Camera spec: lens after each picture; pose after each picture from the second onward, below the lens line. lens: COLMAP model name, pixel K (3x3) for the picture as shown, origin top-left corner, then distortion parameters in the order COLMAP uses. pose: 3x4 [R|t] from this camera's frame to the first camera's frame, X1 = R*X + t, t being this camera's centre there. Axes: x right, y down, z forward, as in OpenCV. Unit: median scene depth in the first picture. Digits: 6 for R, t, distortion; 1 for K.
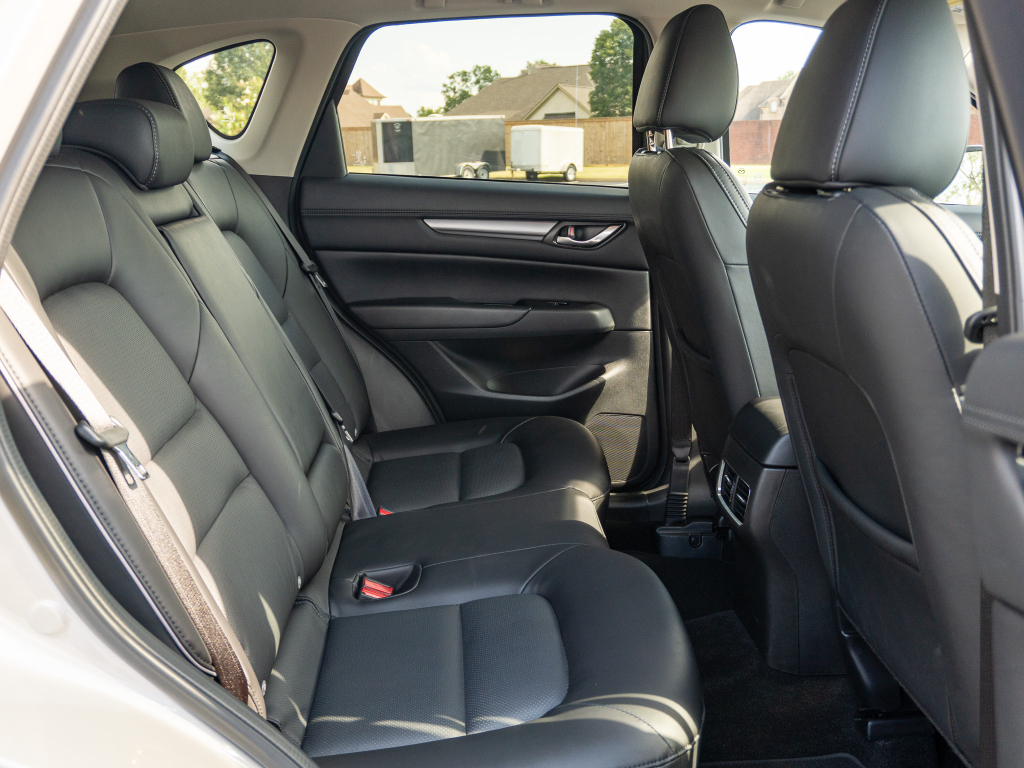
lens RADIAL K [[1013.0, 0, 516.2], [0, 1013.0, 387.9], [0, 0, 1]] dist [-0.000601, 0.000000]
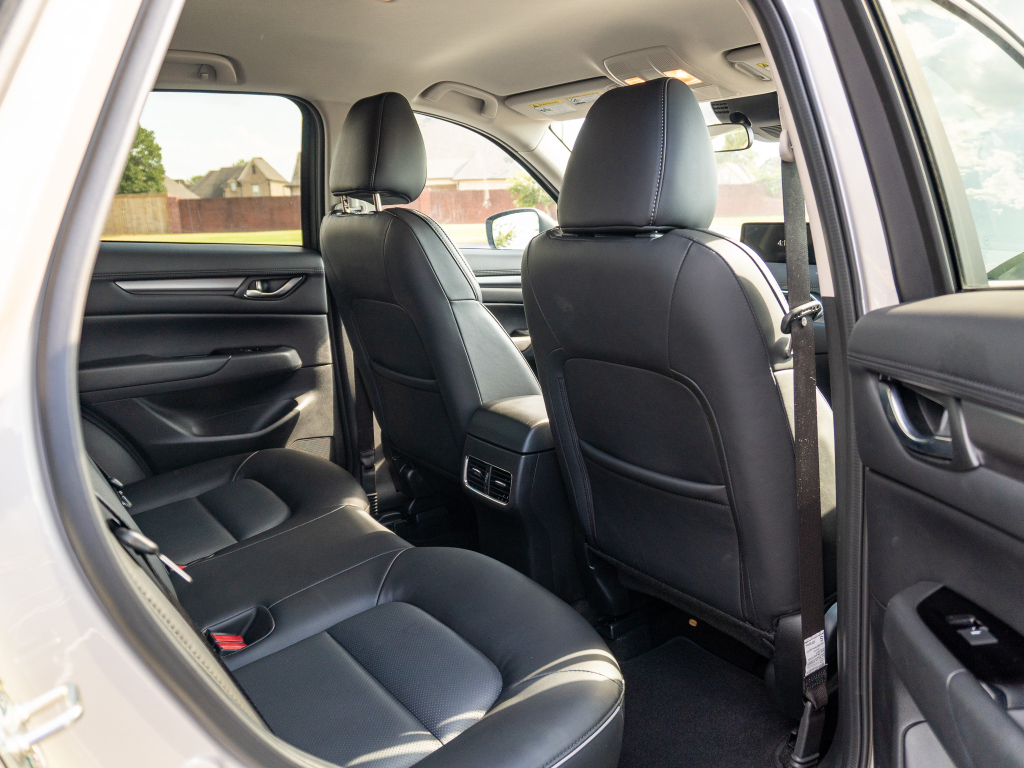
lens RADIAL K [[779.5, 0, 518.1], [0, 779.5, 388.3], [0, 0, 1]] dist [-0.015758, 0.003790]
pose [[0.828692, -0.129506, 0.544516, -0.192190], [0.139913, 0.989908, 0.022505, -0.018936], [-0.541935, 0.057536, 0.838448, 0.118065]]
